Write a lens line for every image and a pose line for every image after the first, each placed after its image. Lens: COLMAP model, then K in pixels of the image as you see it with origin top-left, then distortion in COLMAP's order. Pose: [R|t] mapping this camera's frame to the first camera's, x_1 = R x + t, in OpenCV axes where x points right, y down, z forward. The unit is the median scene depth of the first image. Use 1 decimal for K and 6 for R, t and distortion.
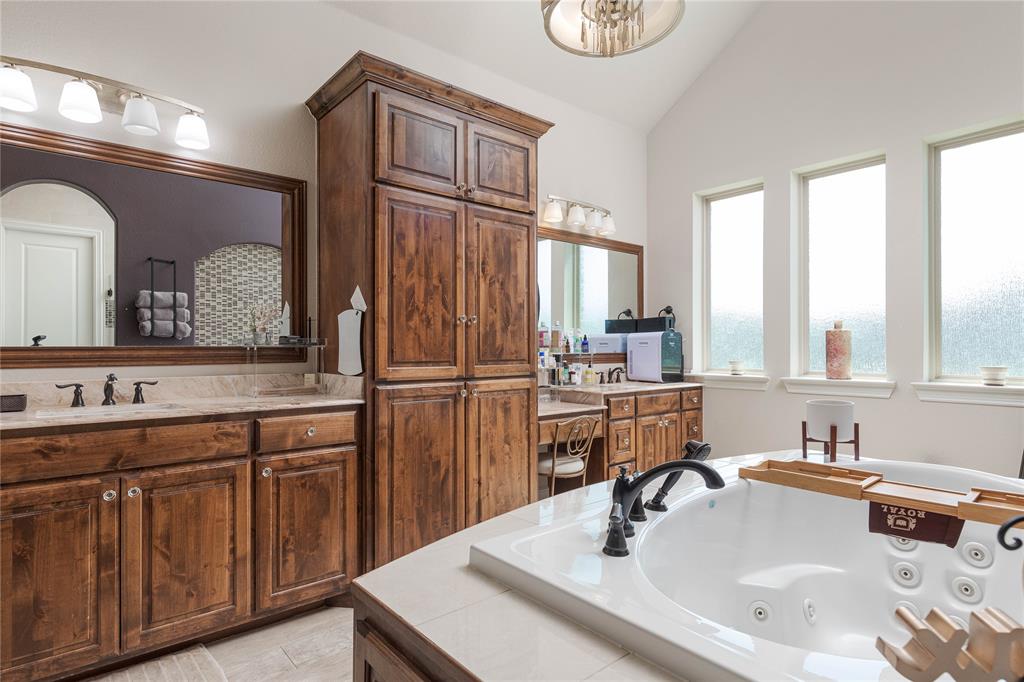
lens RADIAL K [[545.5, 0, 512.6], [0, 545.5, 342.0], [0, 0, 1]] dist [-0.000524, 0.001386]
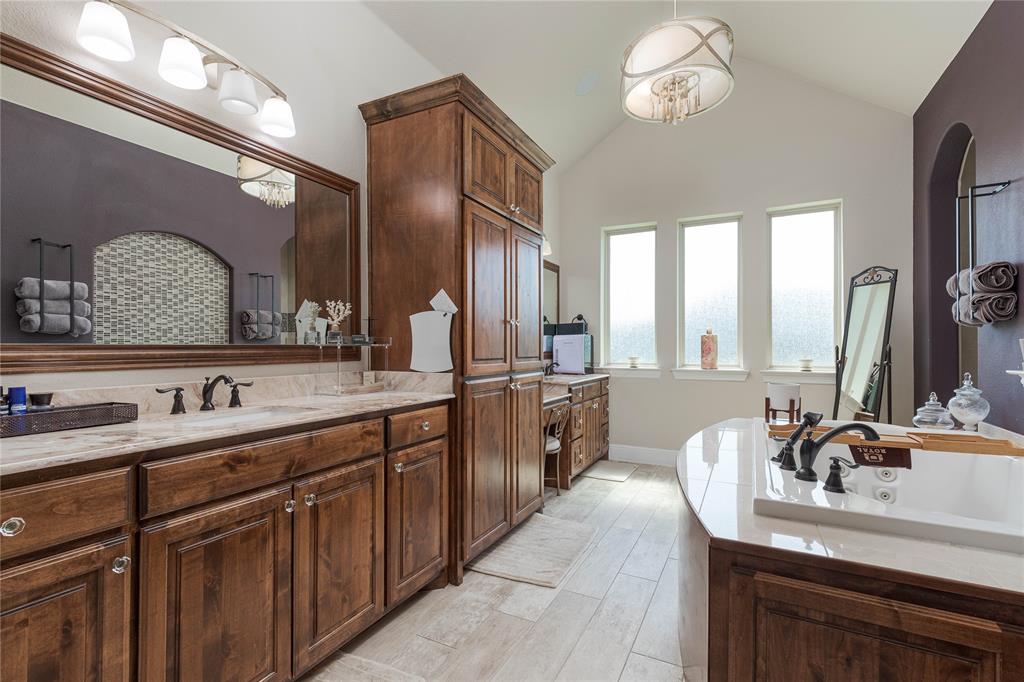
lens RADIAL K [[470.6, 0, 508.6], [0, 470.6, 341.1], [0, 0, 1]] dist [0.010518, -0.000414]
pose [[0.922839, 0.006400, 0.385133, -0.541262], [-0.005649, 0.999979, -0.003080, 0.002055], [-0.385144, 0.000666, 0.922856, 0.092334]]
